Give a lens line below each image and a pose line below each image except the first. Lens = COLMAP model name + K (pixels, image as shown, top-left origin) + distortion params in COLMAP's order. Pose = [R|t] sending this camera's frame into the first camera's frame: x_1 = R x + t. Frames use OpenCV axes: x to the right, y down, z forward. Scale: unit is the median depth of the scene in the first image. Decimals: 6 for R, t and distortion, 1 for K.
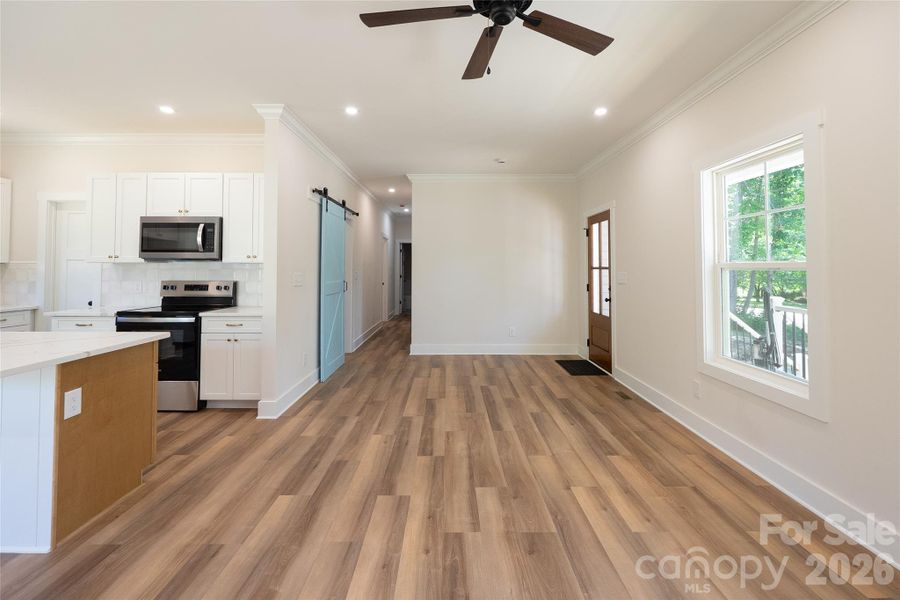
lens RADIAL K [[409.3, 0, 452.4], [0, 409.3, 257.5], [0, 0, 1]] dist [-0.017356, -0.000348]
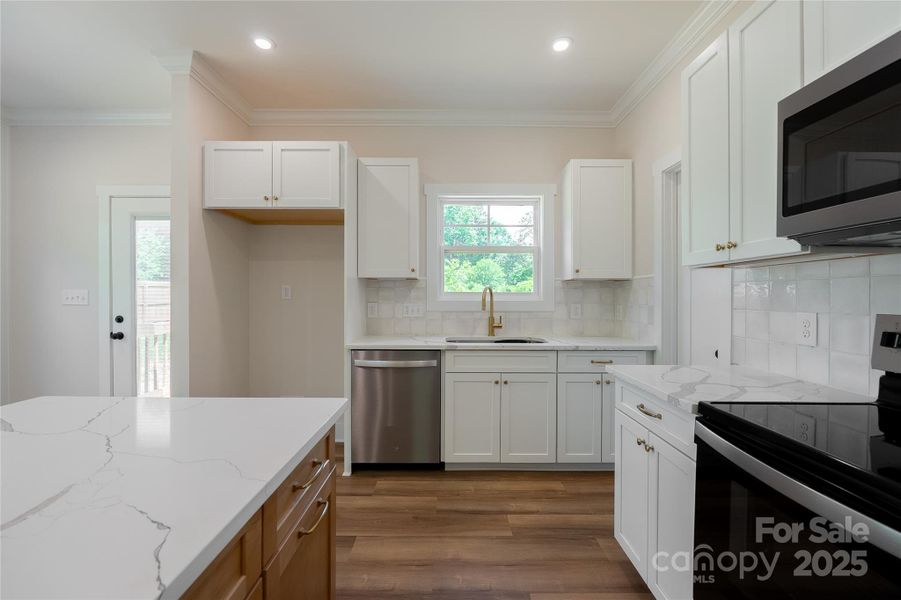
lens RADIAL K [[385.3, 0, 457.3], [0, 385.3, 297.8], [0, 0, 1]] dist [-0.008278, -0.000298]
pose [[0.002390, 0.002076, -0.999995, -0.511359], [0.027228, 0.999627, 0.002141, 0.042346], [0.999626, -0.027233, 0.002332, 0.801205]]
